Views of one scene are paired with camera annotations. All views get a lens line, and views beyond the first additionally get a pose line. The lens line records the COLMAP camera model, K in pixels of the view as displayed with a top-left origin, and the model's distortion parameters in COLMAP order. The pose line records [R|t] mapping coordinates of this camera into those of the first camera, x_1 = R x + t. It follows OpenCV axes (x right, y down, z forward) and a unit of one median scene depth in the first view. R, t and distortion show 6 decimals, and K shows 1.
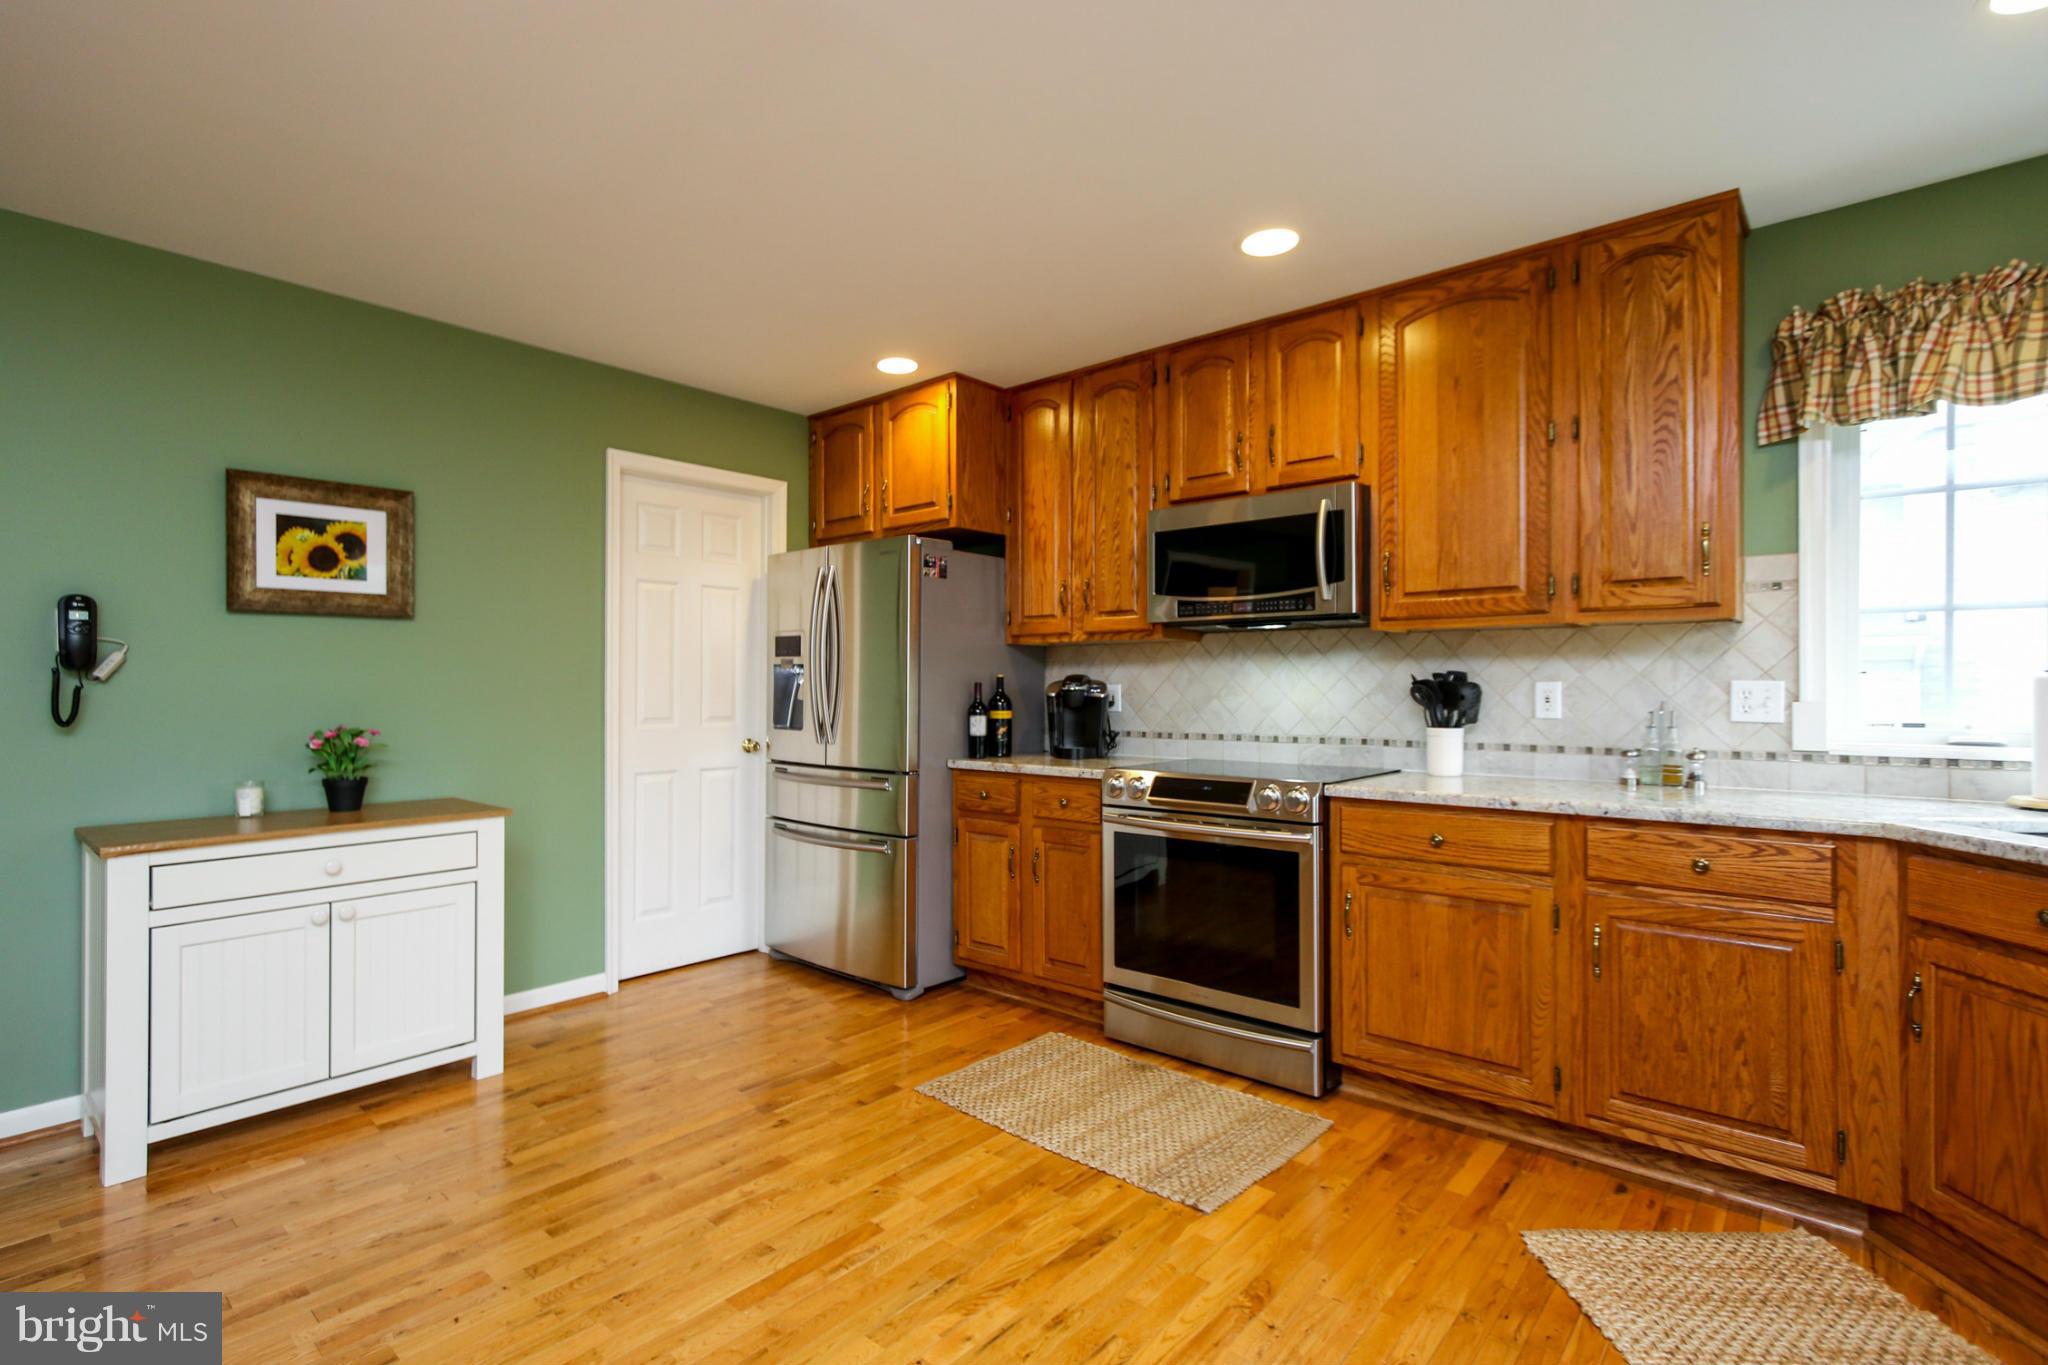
lens RADIAL K [[932.8, 0, 1024.0], [0, 932.8, 682.5], [0, 0, 1]] dist [0.000992, 0.000844]
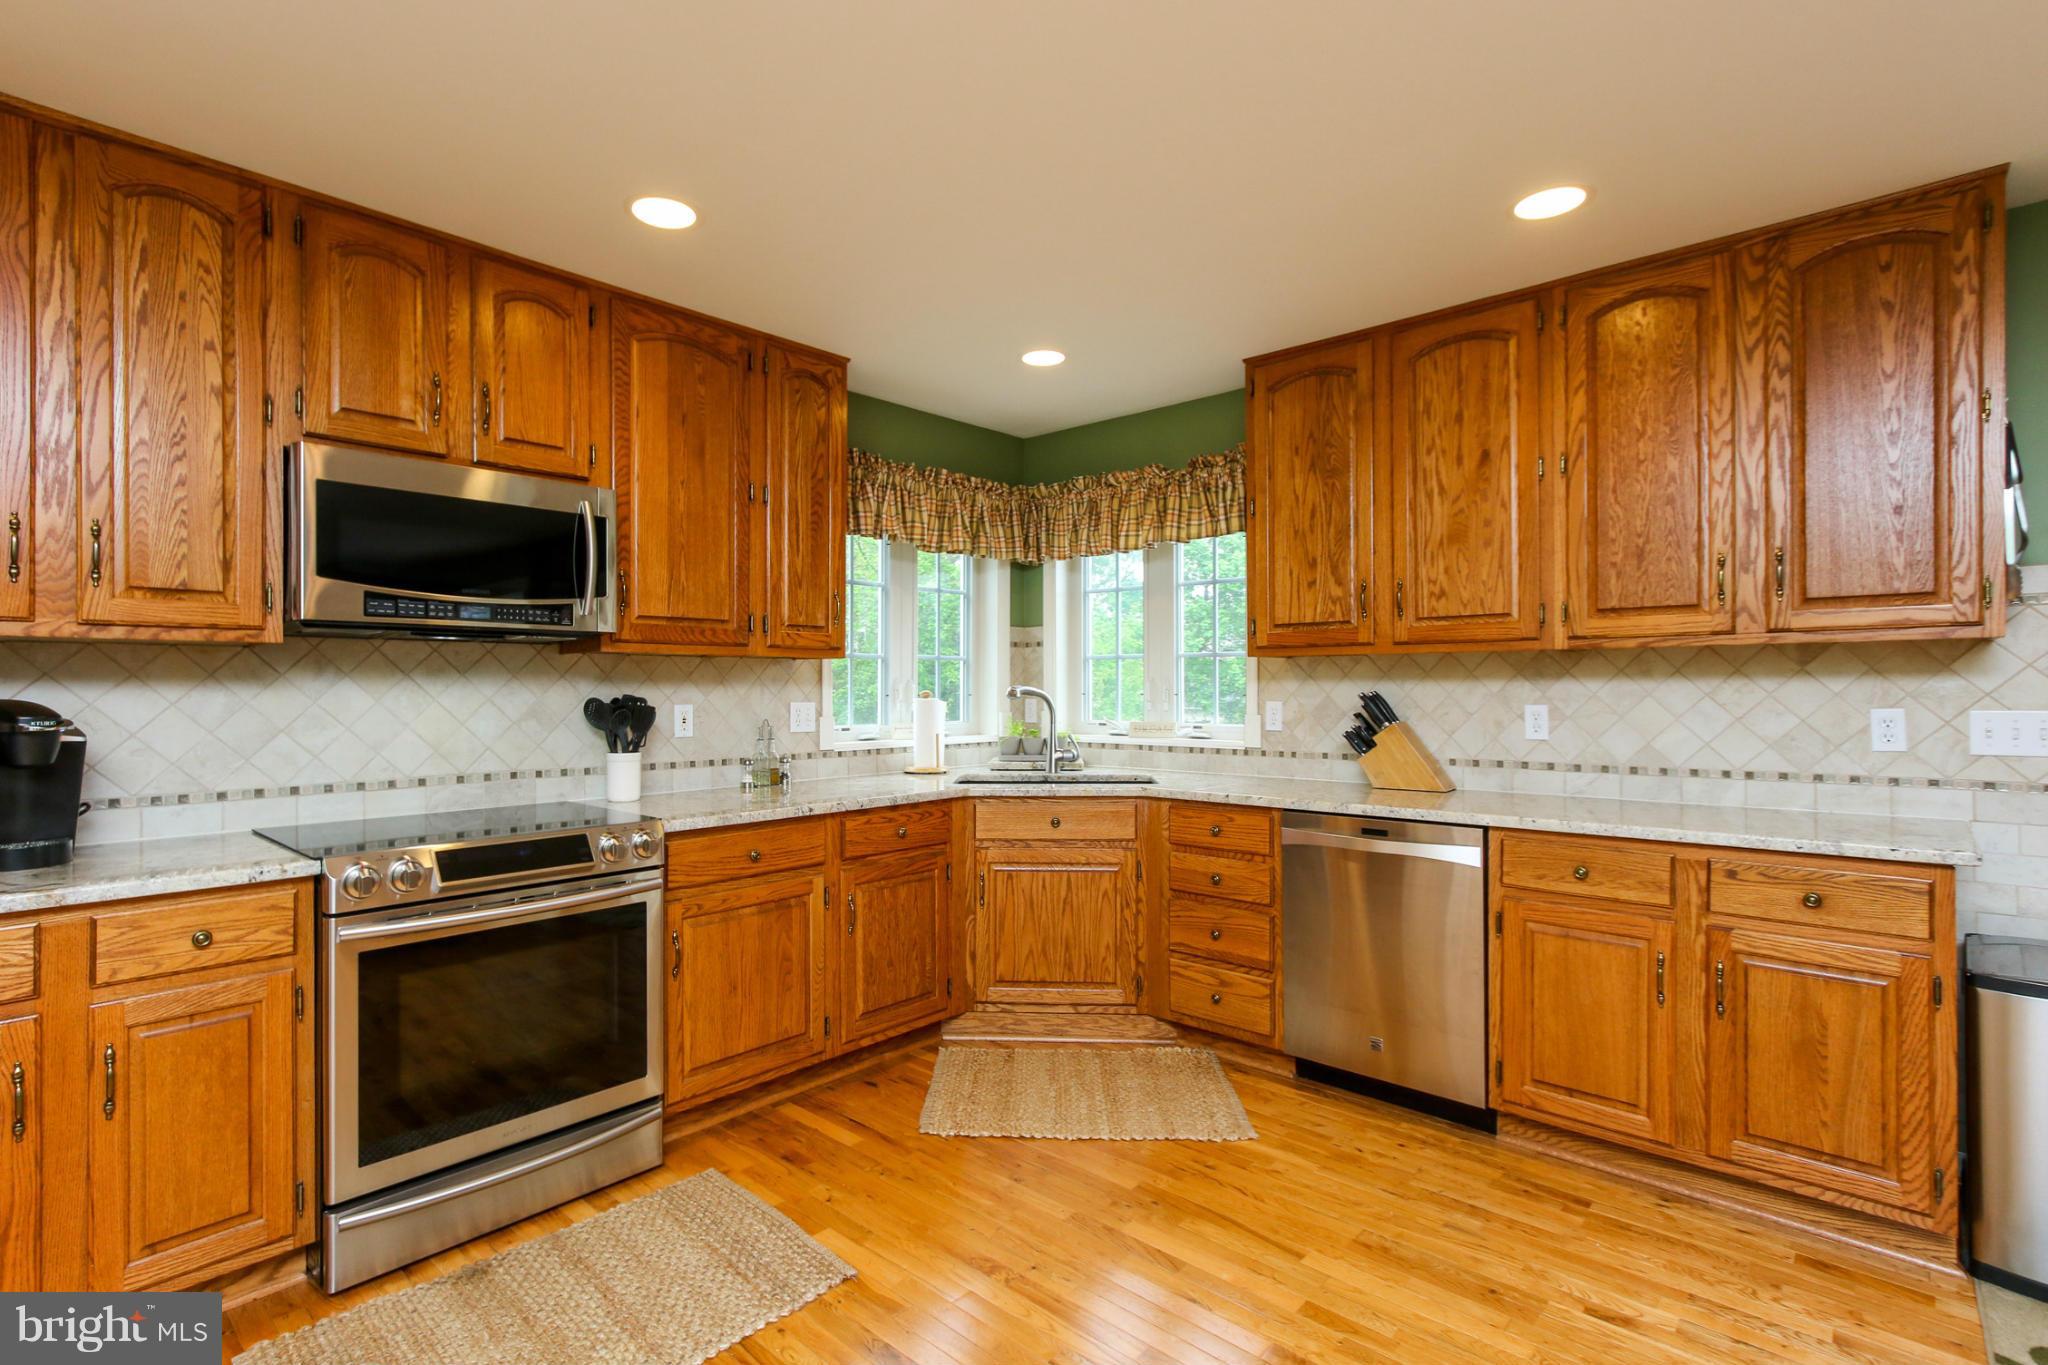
lens RADIAL K [[968.7, 0, 926.2], [0, 968.7, 686.4], [0, 0, 1]] dist [-0.000113, 0.000426]
pose [[0.085057, 0.001747, 0.996375, -0.583169], [-0.001560, 0.999997, -0.001620, -0.021543], [-0.996375, -0.001416, 0.085060, 0.631175]]
